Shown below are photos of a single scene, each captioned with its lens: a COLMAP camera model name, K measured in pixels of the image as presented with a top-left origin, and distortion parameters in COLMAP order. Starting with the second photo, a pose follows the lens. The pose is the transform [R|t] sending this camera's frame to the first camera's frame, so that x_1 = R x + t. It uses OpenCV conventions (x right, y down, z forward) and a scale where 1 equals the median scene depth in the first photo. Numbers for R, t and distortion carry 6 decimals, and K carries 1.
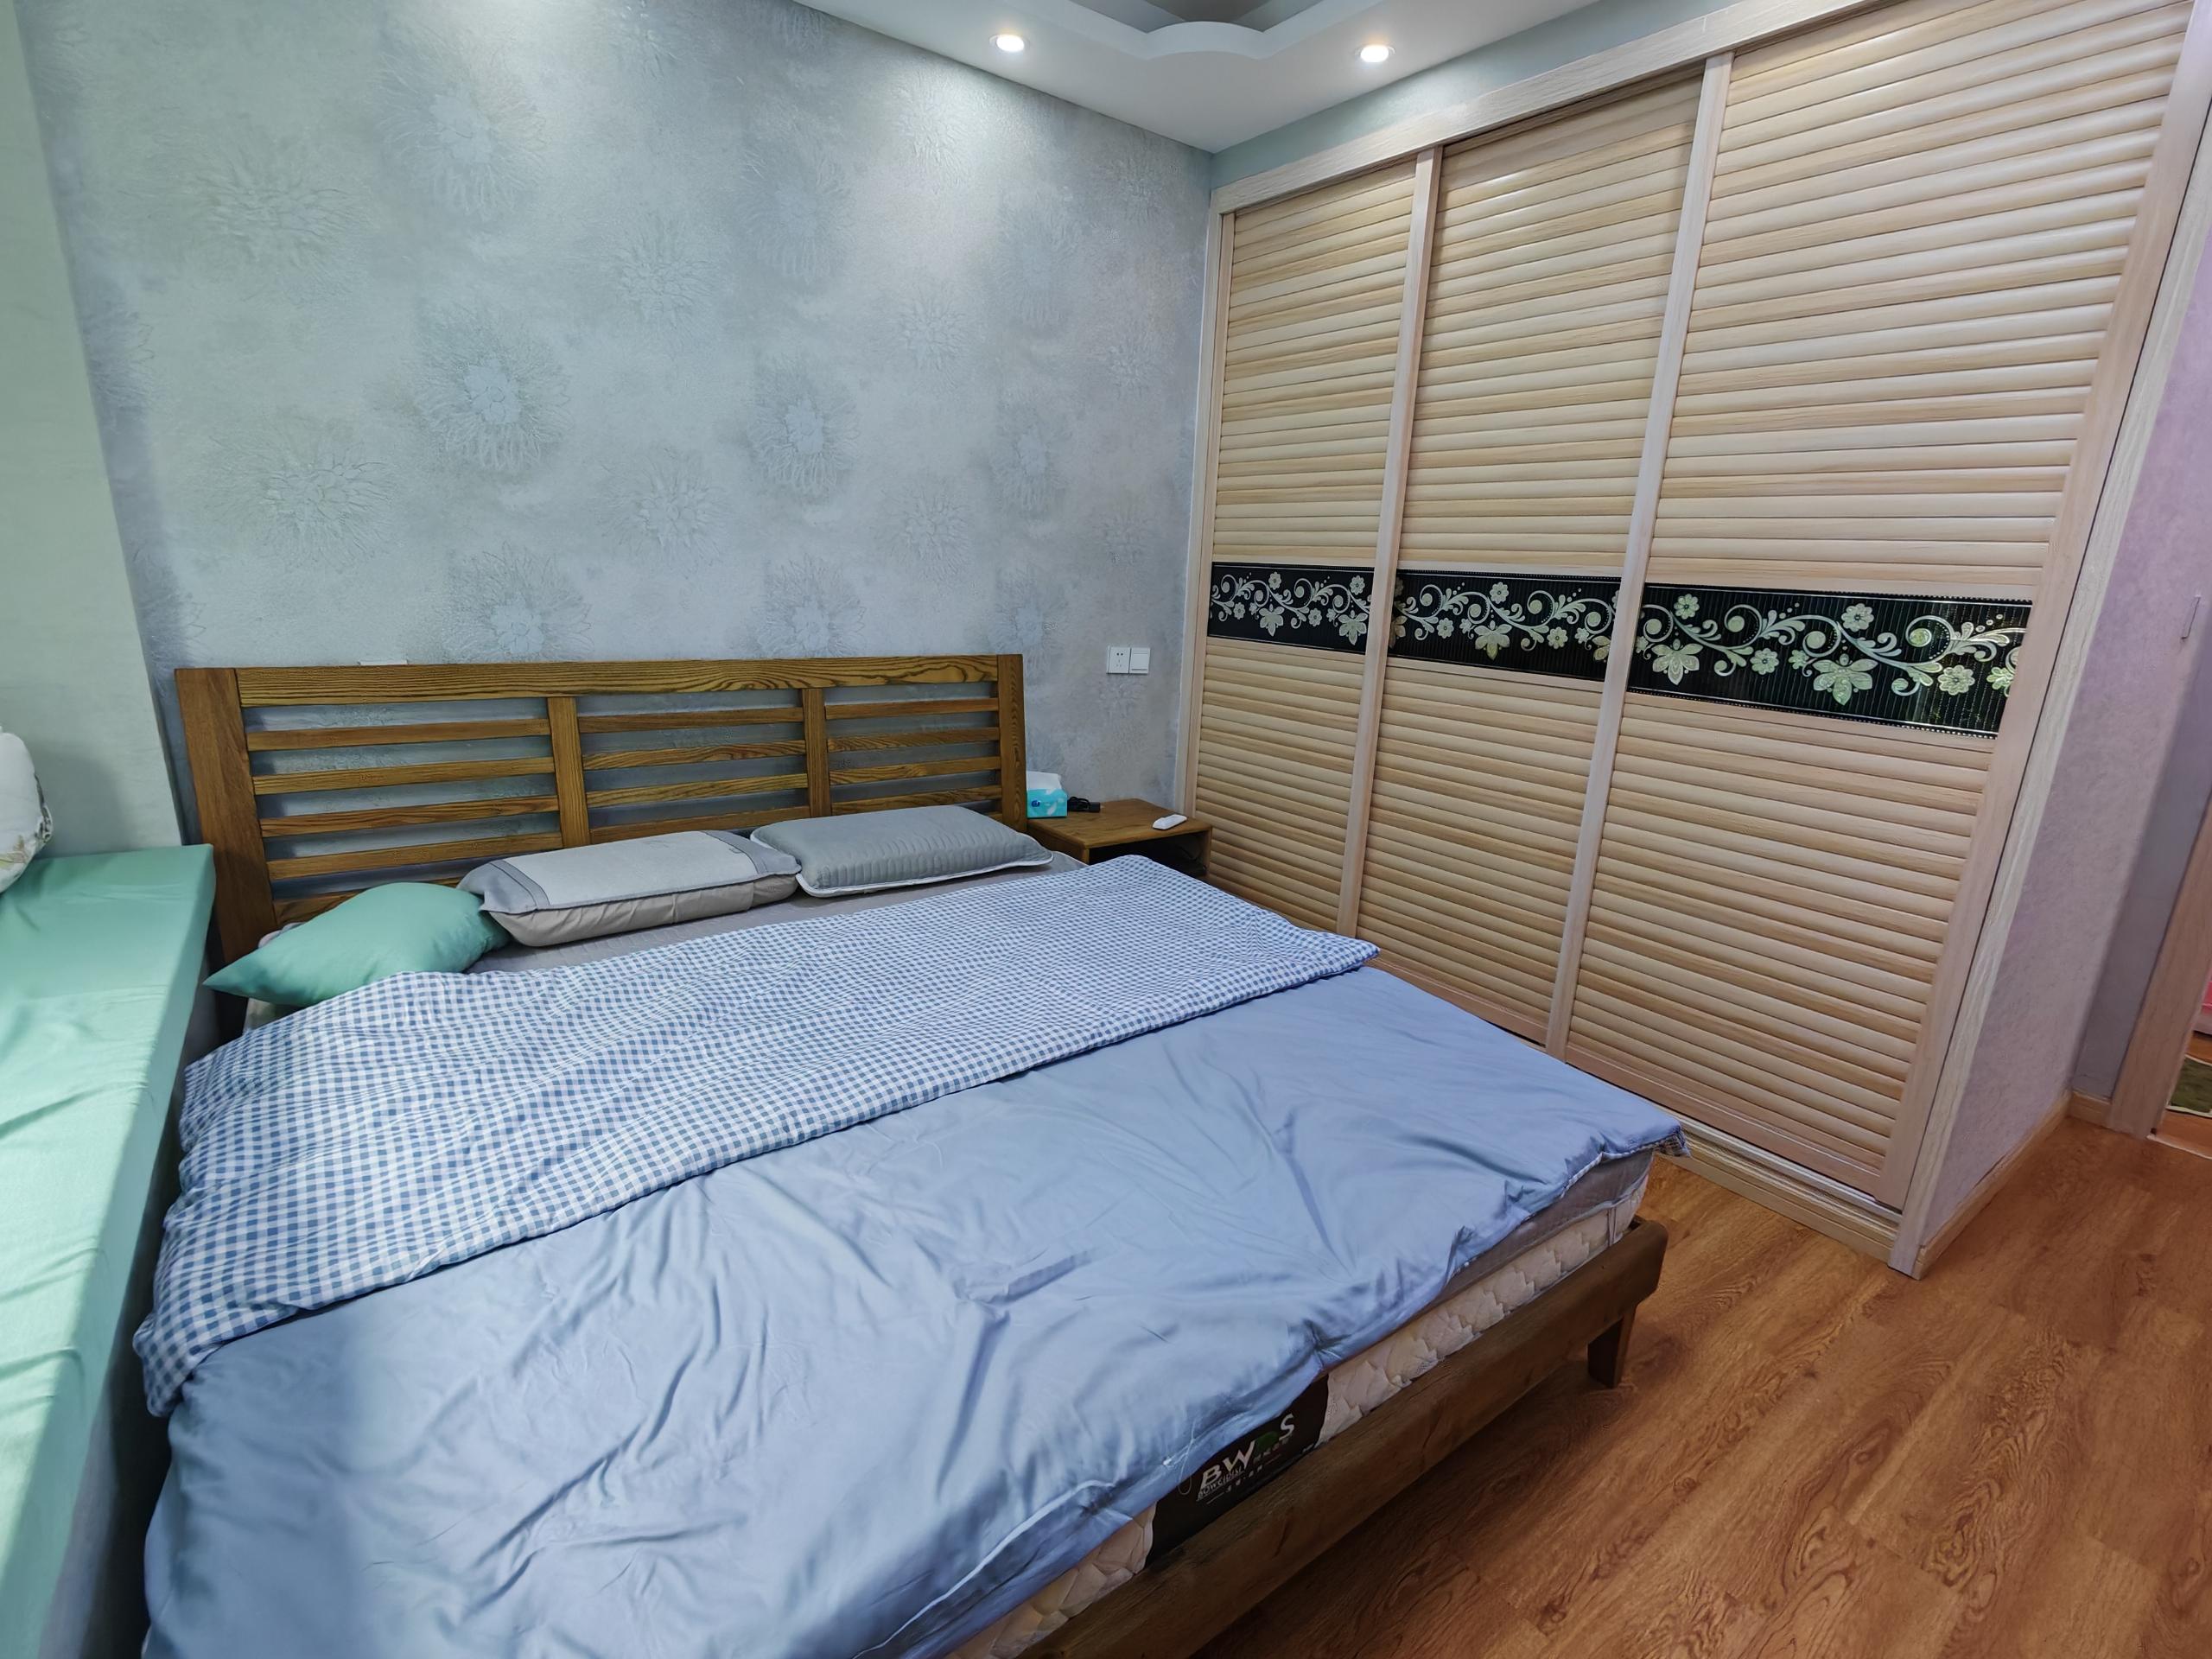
lens RADIAL K [[1035.7, 0, 1117.8], [0, 1035.7, 837.5], [0, 0, 1]] dist [-0.007875, -0.000275]
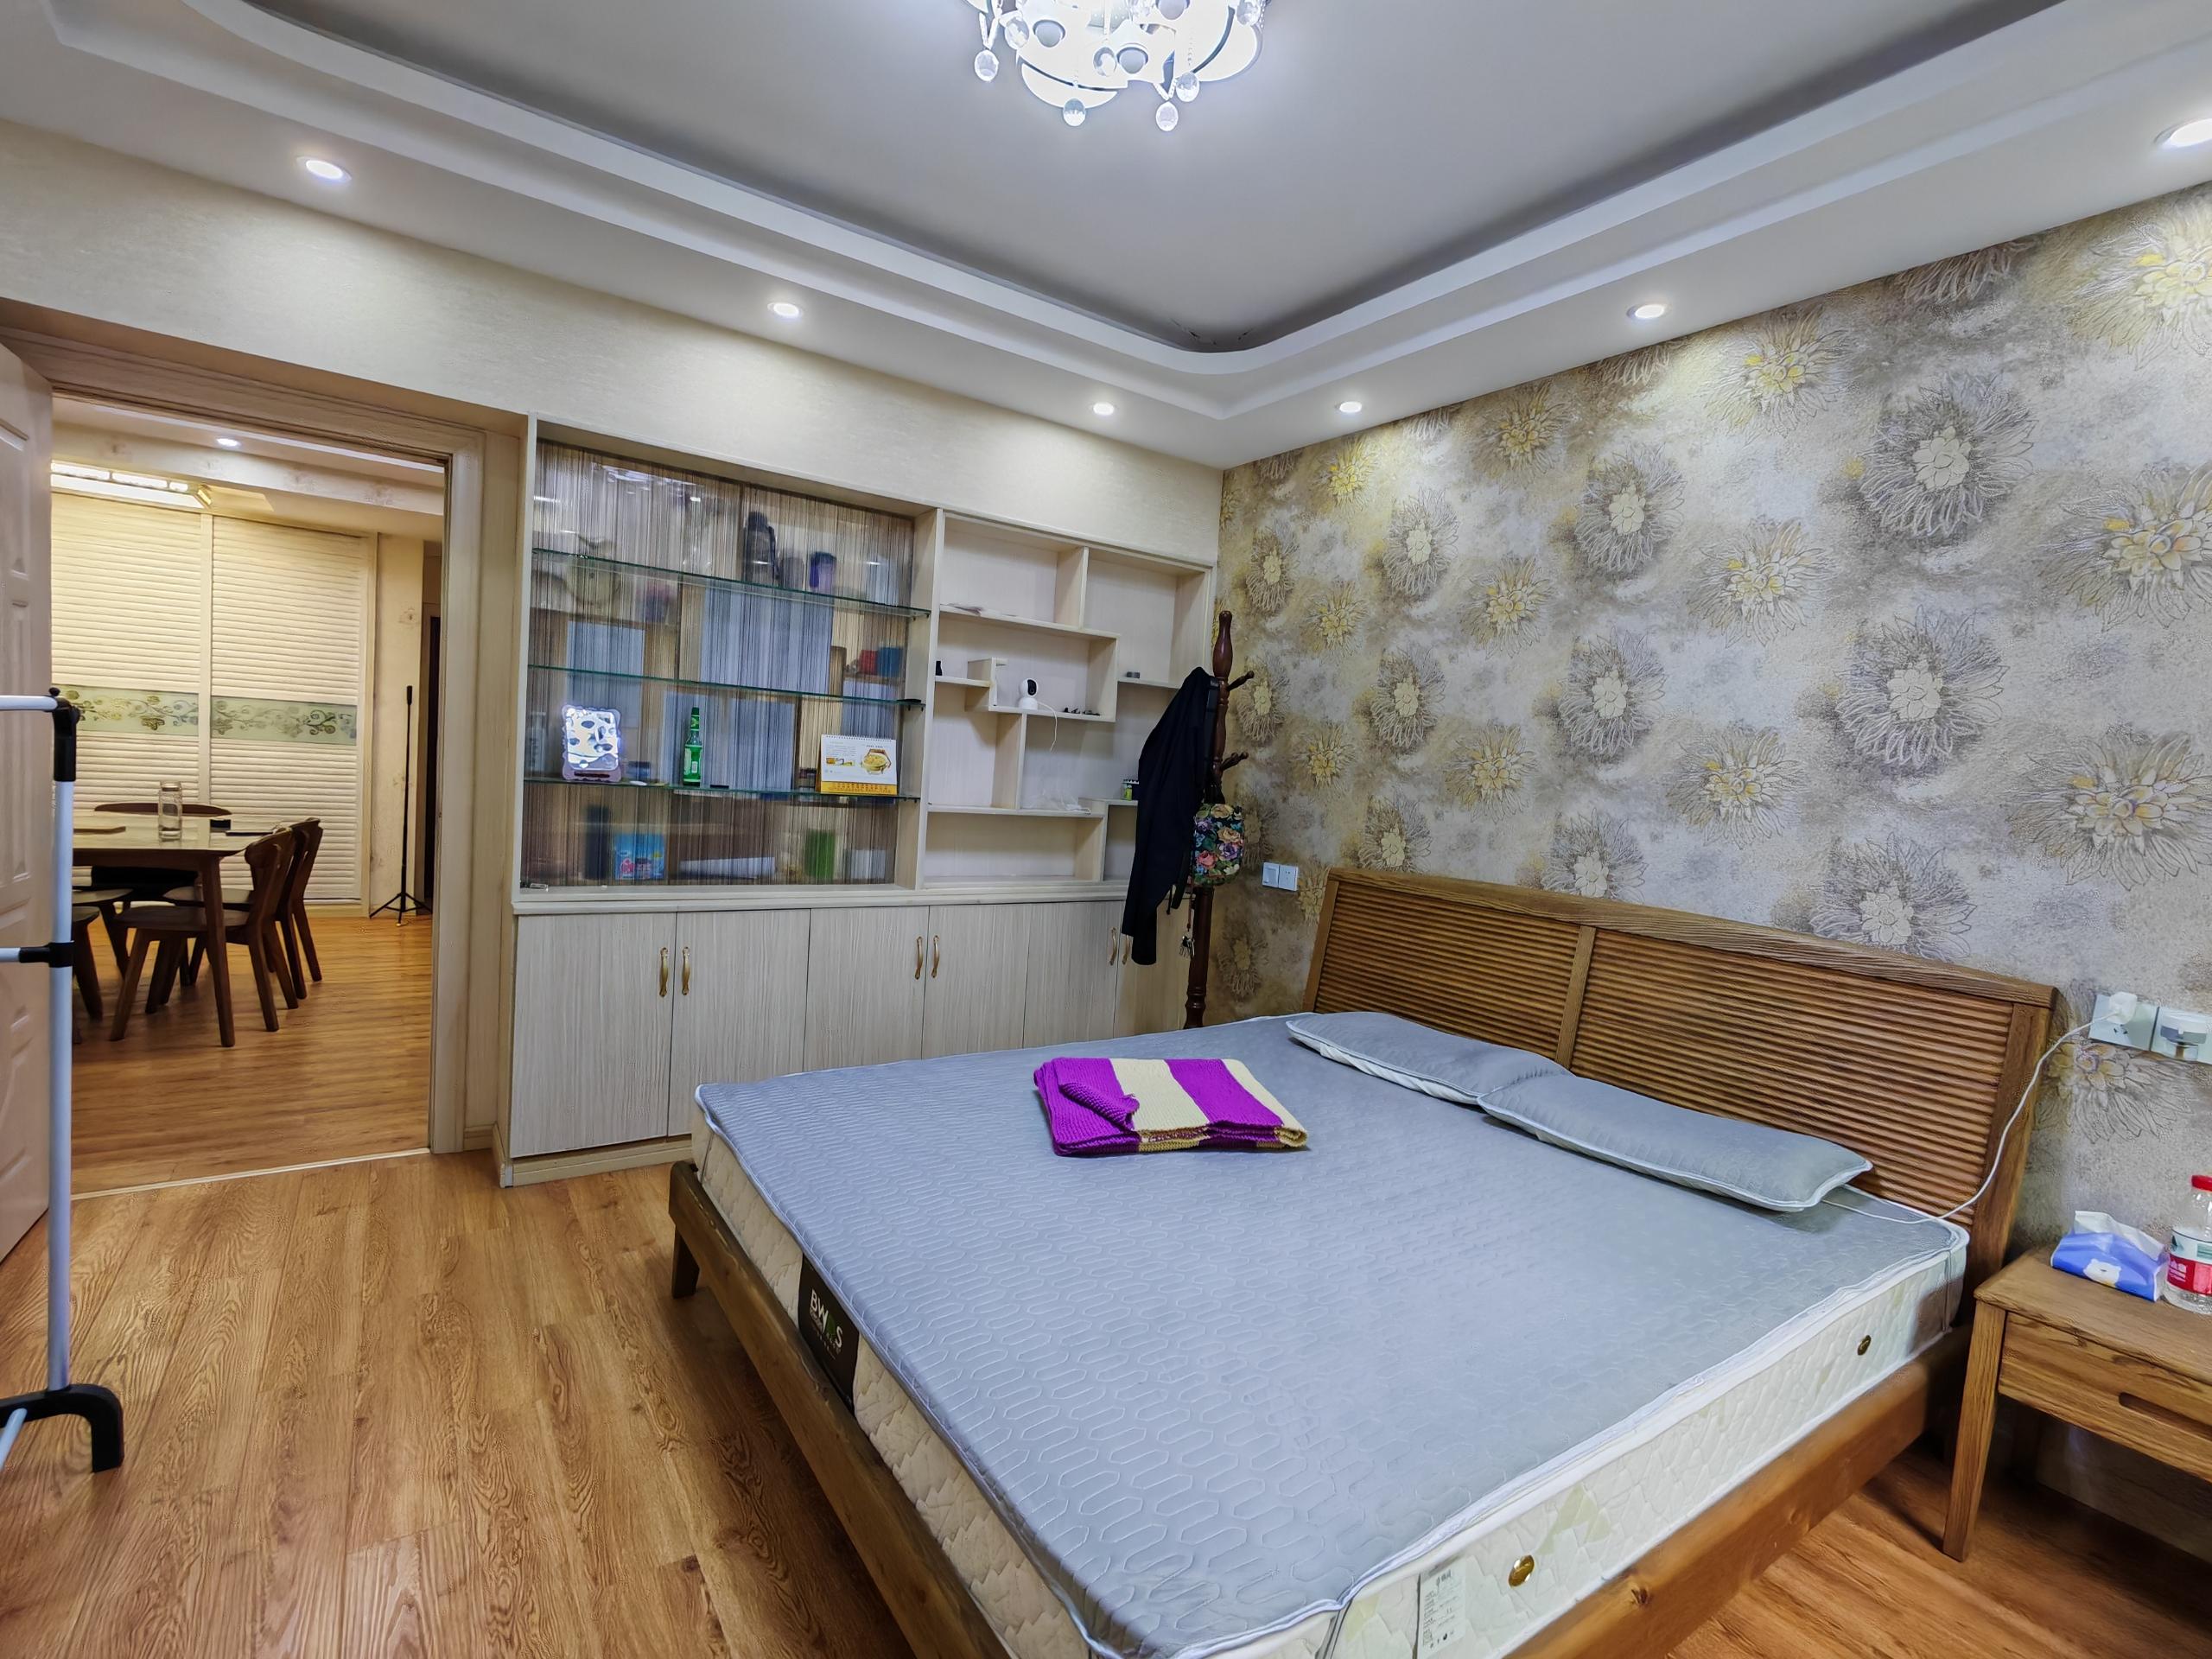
lens RADIAL K [[1029.3, 0, 1112.0], [0, 1029.3, 830.3], [0, 0, 1]] dist [-0.003437, 0.001343]
pose [[-0.036898, 0.019223, -0.999134, 0.644380], [-0.333855, 0.942132, 0.030456, -0.100915], [0.941902, 0.334690, -0.028345, 0.479737]]
